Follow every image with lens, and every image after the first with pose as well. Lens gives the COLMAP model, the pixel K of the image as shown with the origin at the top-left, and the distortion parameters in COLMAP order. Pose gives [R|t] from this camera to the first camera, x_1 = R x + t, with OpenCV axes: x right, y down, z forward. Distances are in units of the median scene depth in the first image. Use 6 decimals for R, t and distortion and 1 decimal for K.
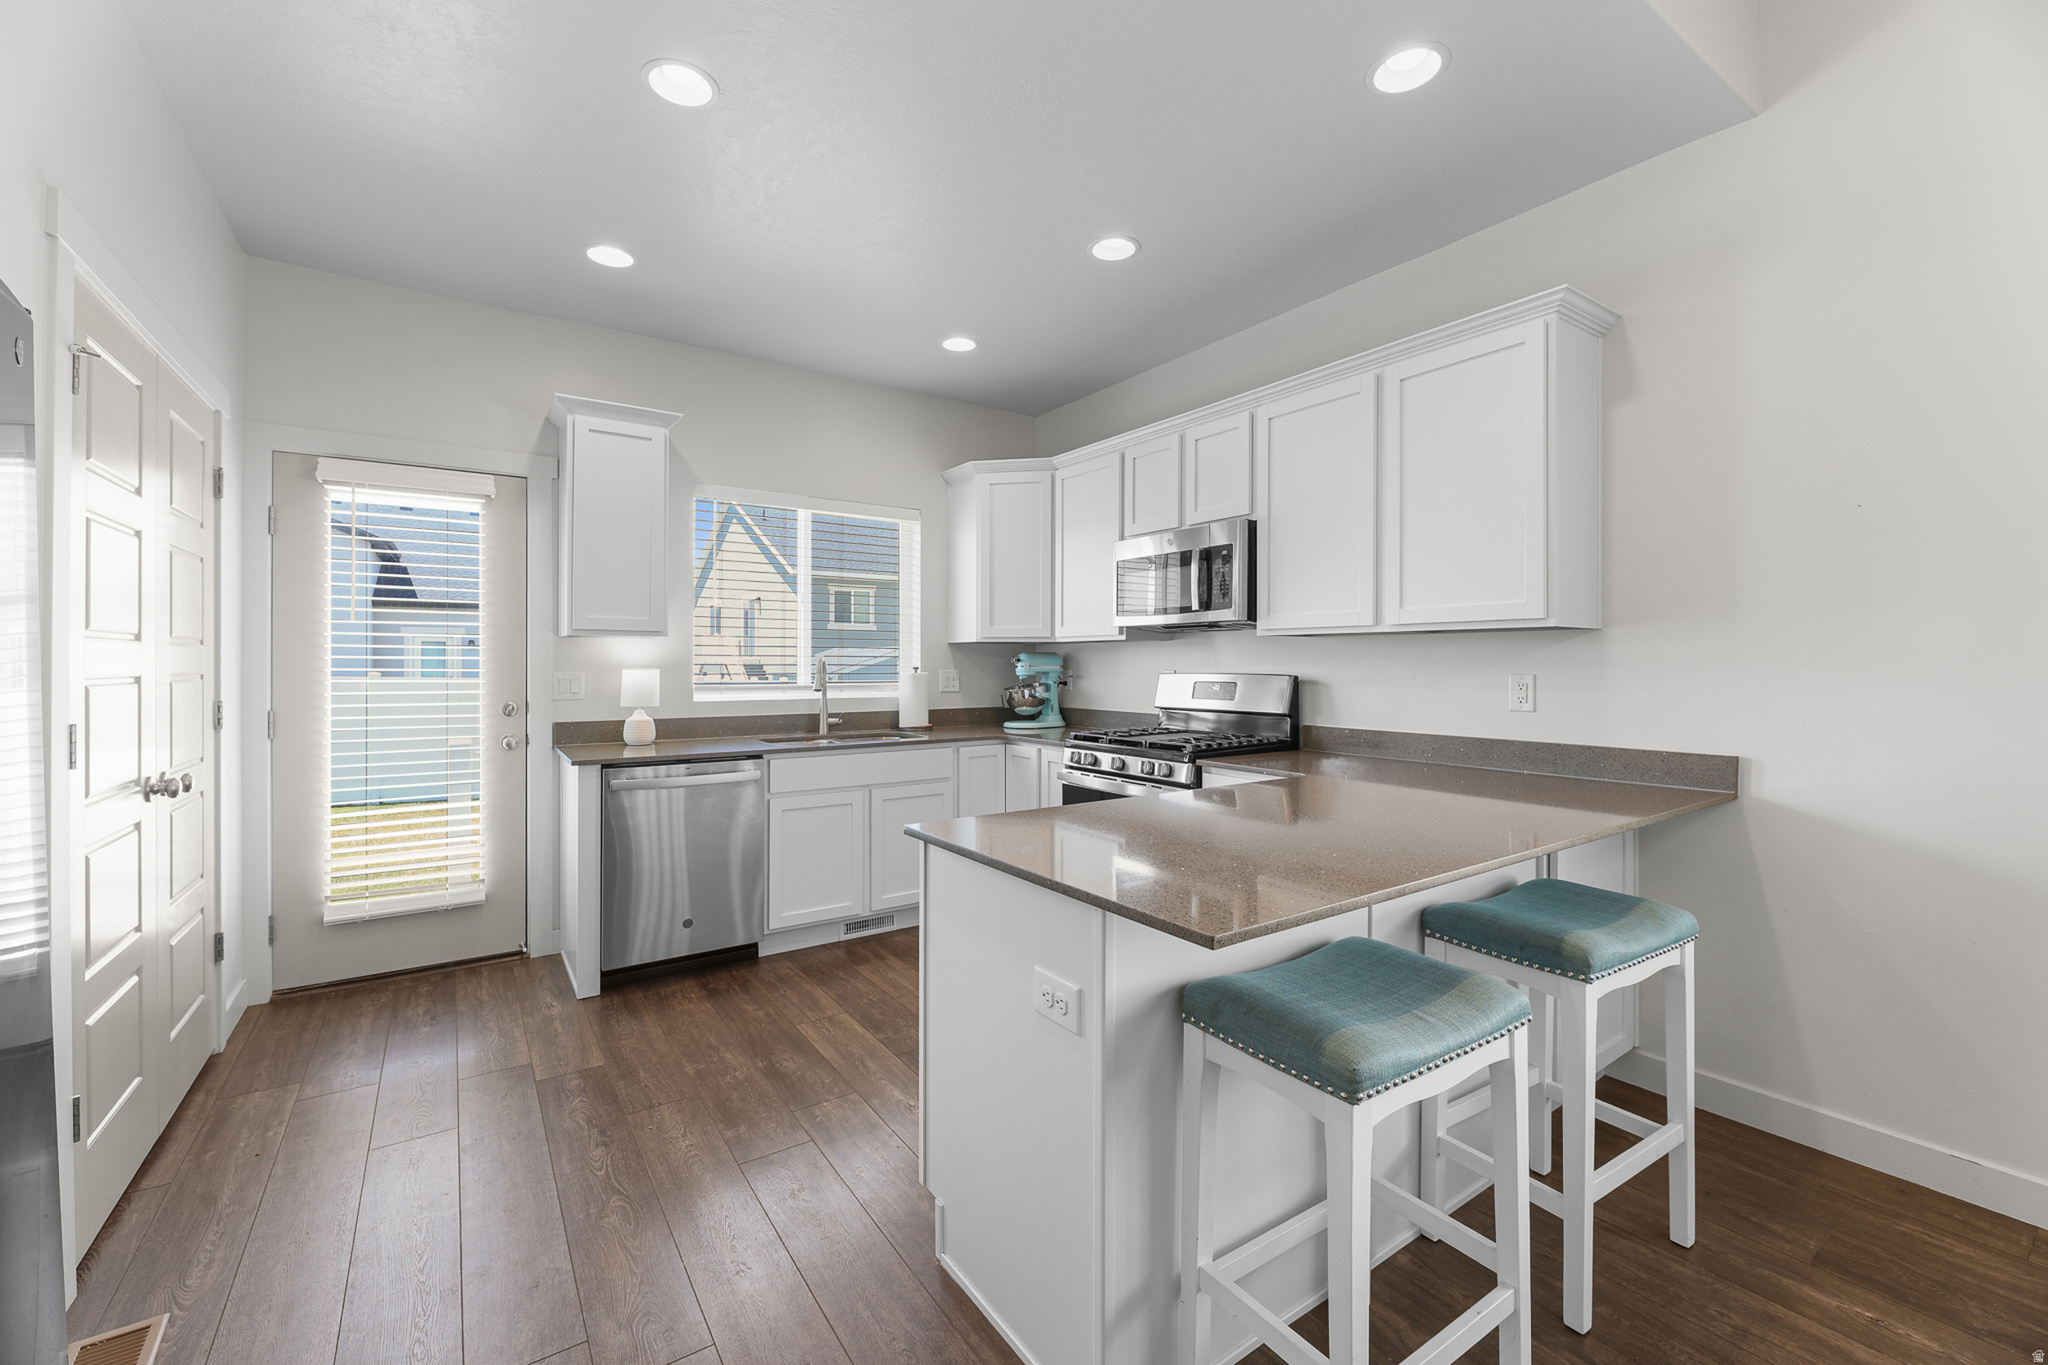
lens RADIAL K [[830.9, 0, 1022.6], [0, 830.9, 664.4], [0, 0, 1]] dist [-0.000614, -0.000240]
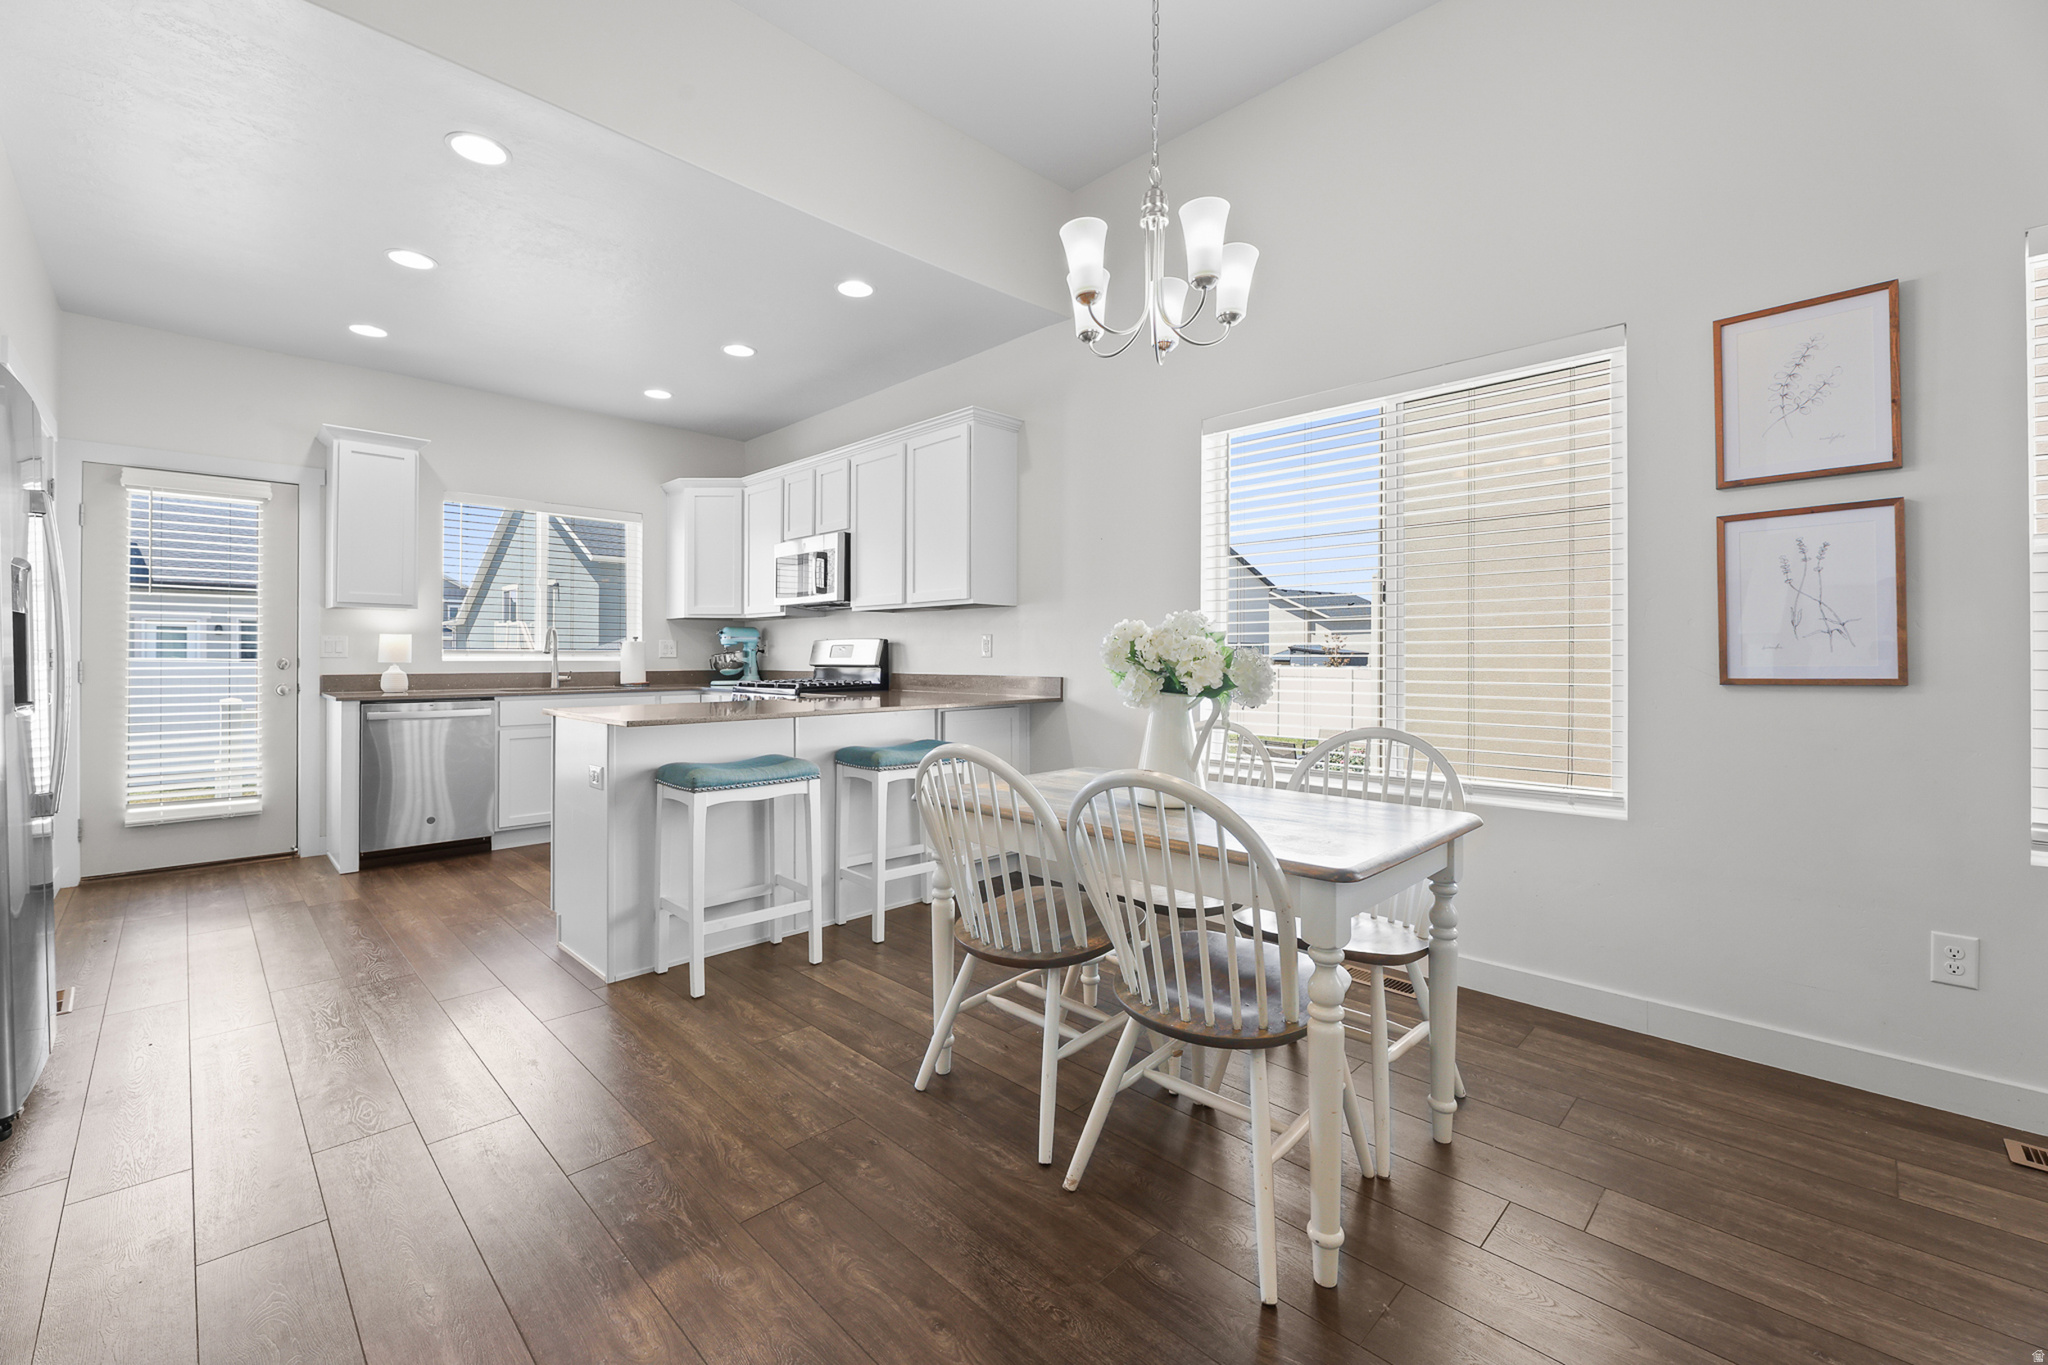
lens RADIAL K [[840.0, 0, 987.5], [0, 840.0, 654.8], [0, 0, 1]] dist [-0.002676, -0.000331]
pose [[0.987444, 0.001335, 0.157966, 0.249534], [-0.000921, 0.999996, -0.002695, 0.041170], [-0.157969, 0.002516, 0.987441, -0.445356]]
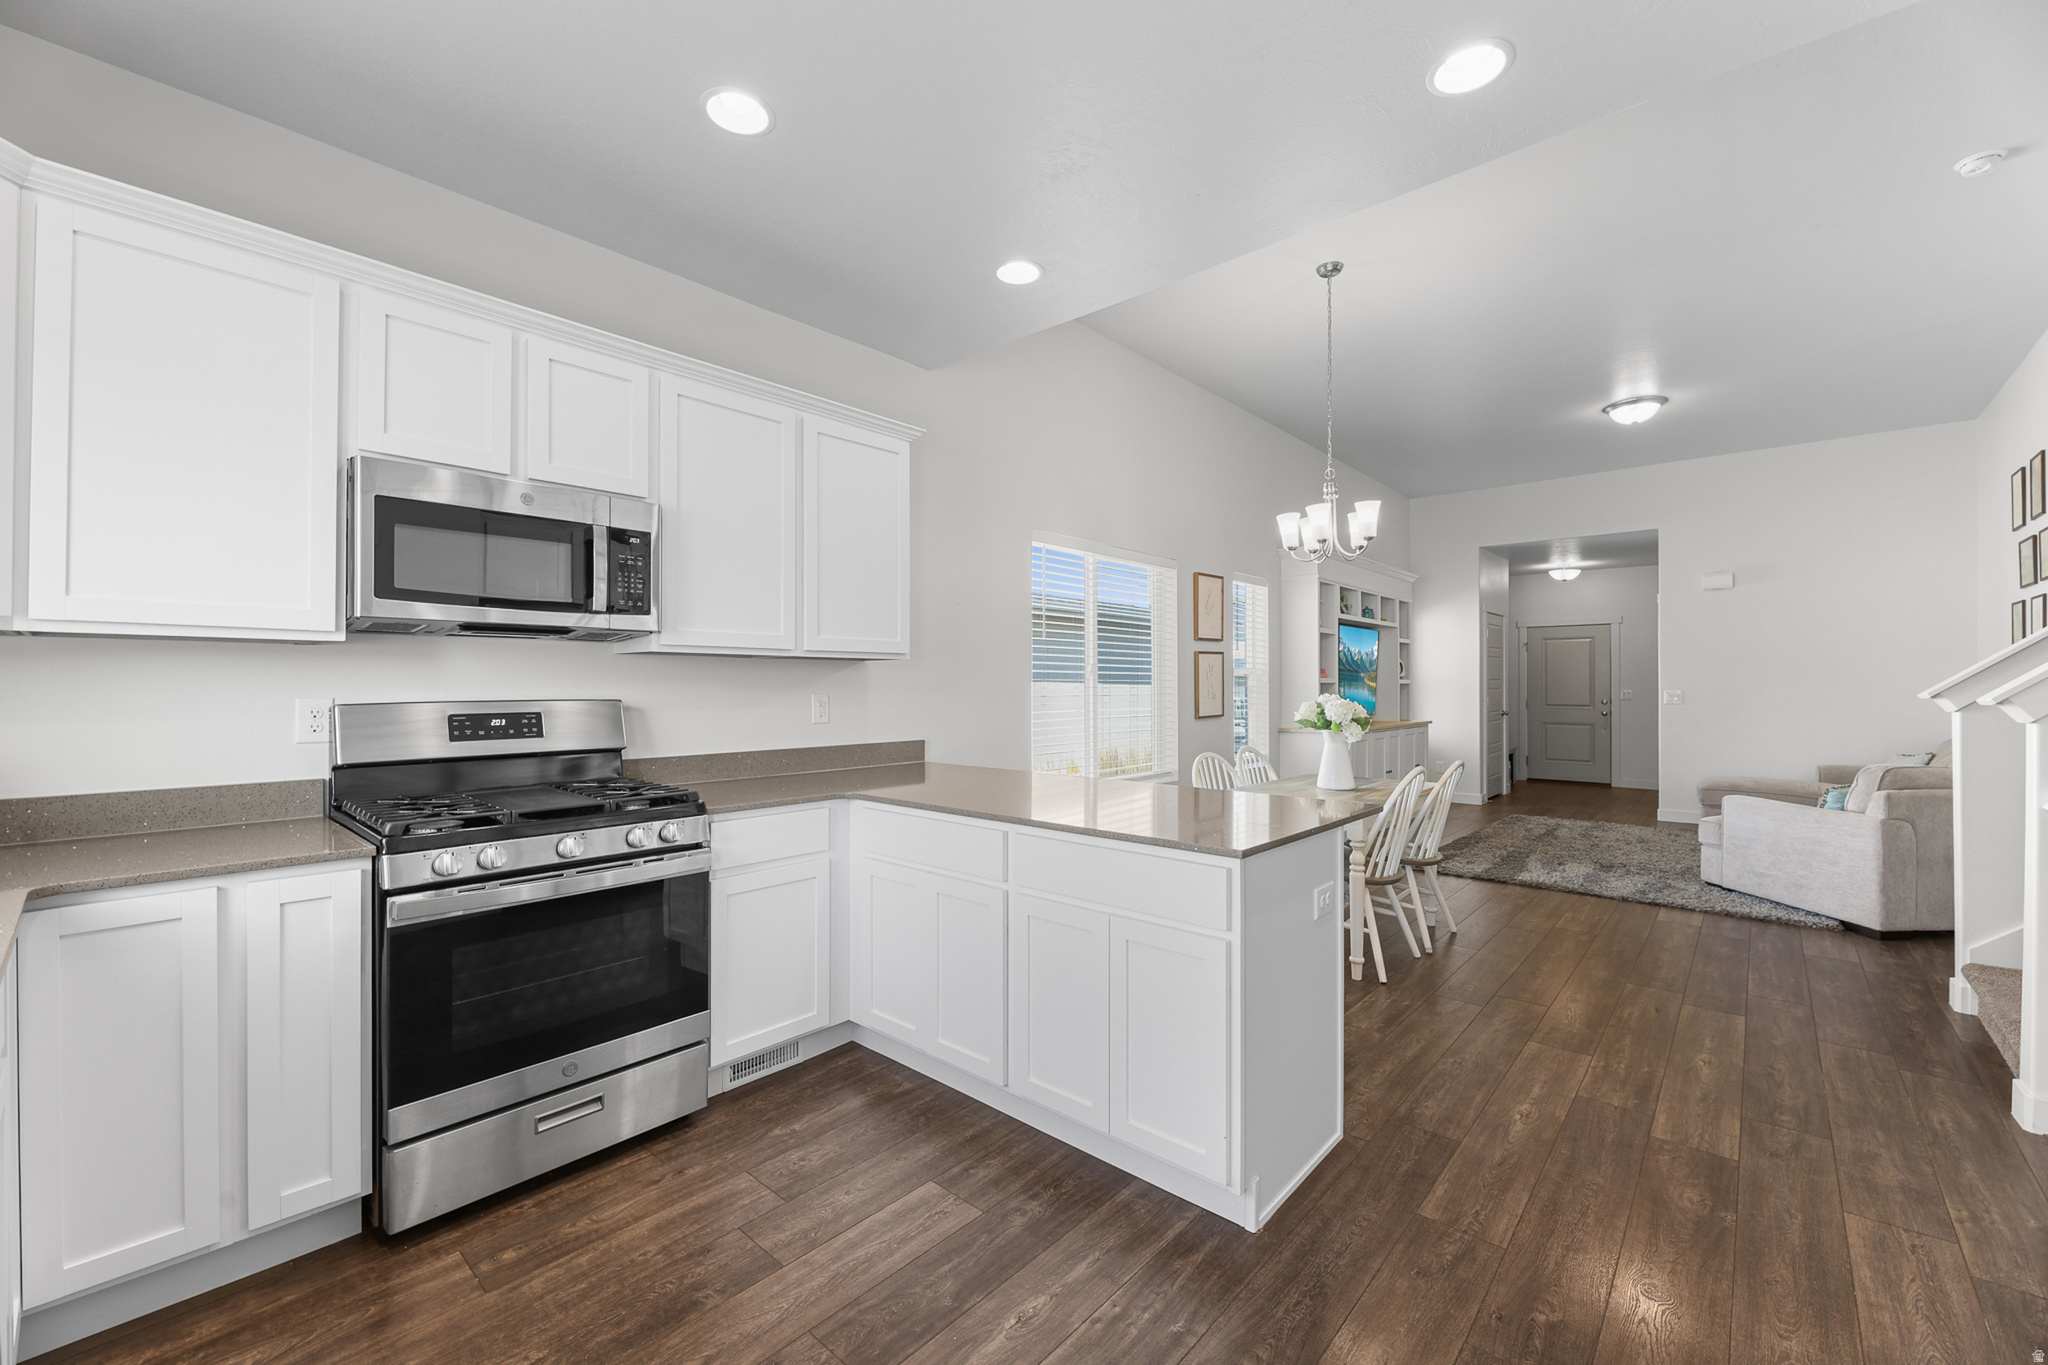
lens RADIAL K [[825.9, 0, 1024.0], [0, 825.9, 682.5], [0, 0, 1]] dist [-0.002418, -0.001011]
pose [[-0.234397, 0.003524, 0.972135, -0.531584], [0.000248, 0.999994, -0.003565, -0.001297], [-0.972141, -0.000594, -0.234397, 0.763742]]
